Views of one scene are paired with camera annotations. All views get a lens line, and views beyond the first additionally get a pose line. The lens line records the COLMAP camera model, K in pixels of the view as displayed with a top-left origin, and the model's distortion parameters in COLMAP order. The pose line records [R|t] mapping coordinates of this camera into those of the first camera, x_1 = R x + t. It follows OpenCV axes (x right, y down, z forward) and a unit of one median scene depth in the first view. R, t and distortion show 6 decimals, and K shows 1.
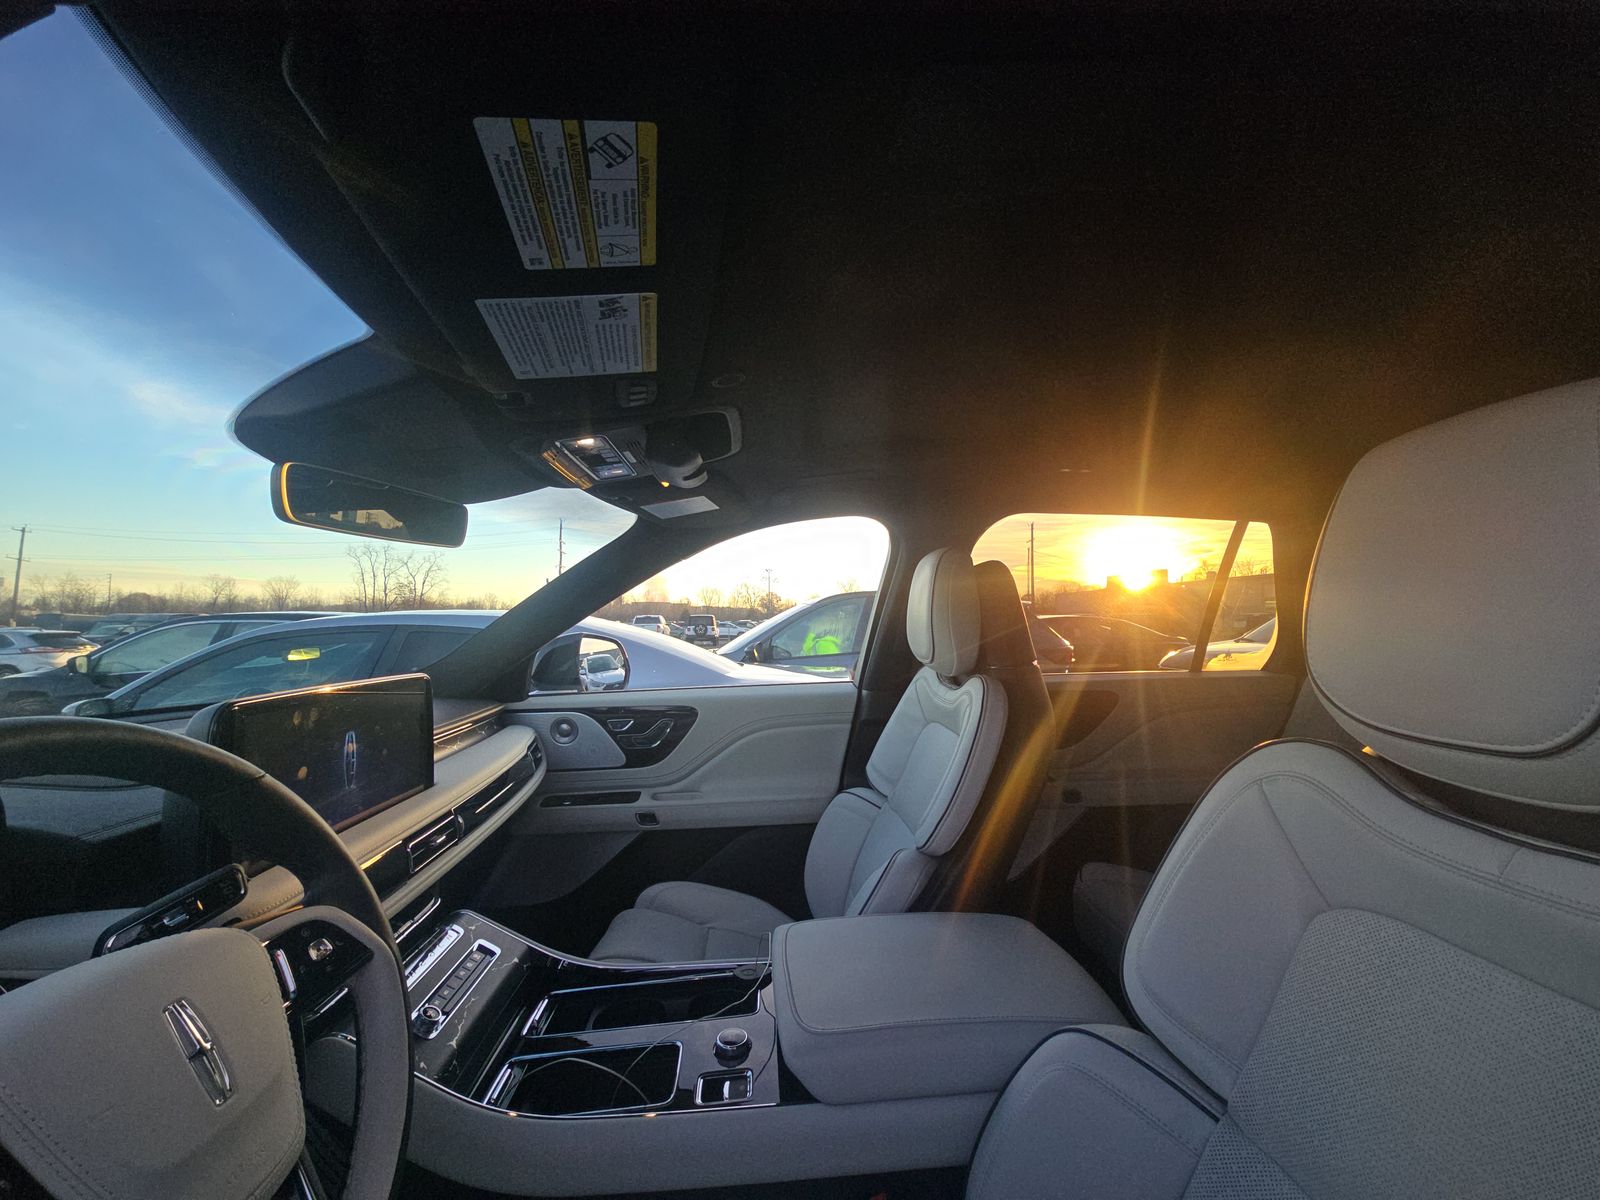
lens RADIAL K [[641.5, 0, 806.0], [0, 641.5, 596.6], [0, 0, 1]] dist [0.012182, -0.008372]
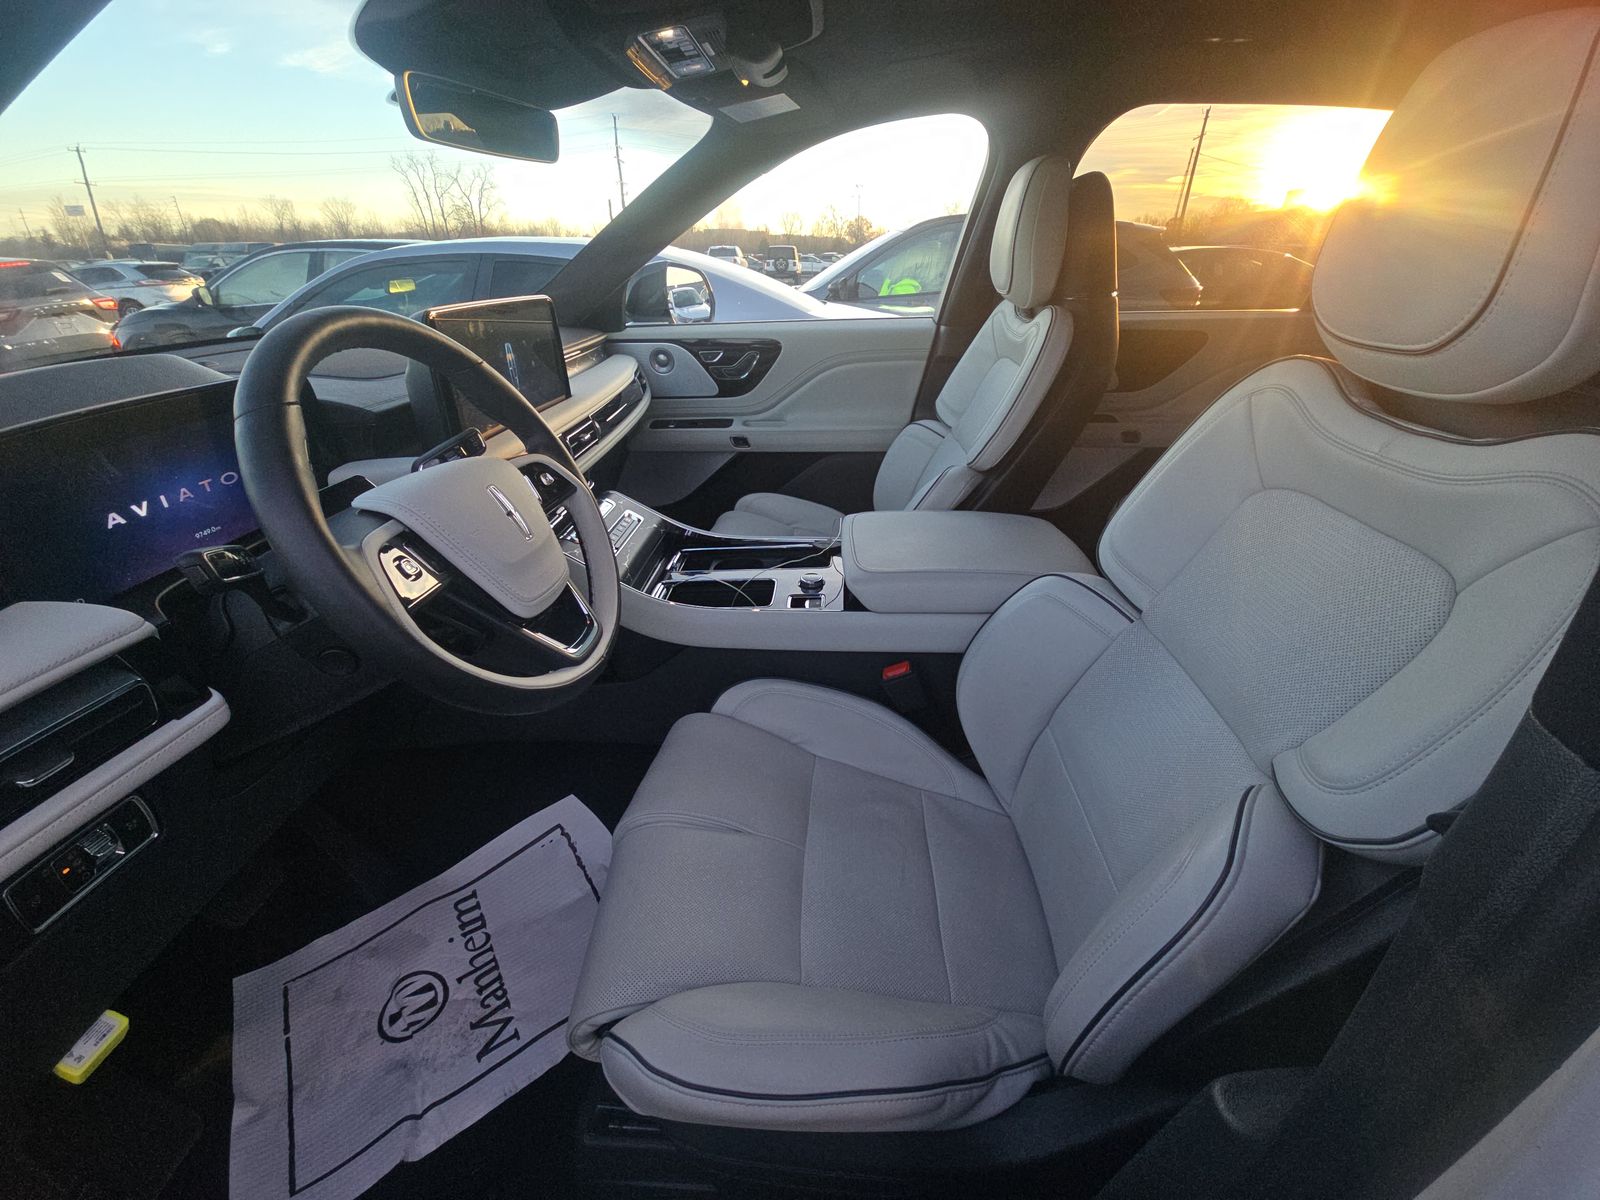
lens RADIAL K [[641.5, 0, 806.0], [0, 641.5, 596.6], [0, 0, 1]] dist [0.012182, -0.008372]
pose [[0.991822, 0.063402, -0.110769, 0.018357], [0.000902, 0.864384, 0.502832, 0.004765], [0.127627, -0.498819, 0.857258, -0.130295]]
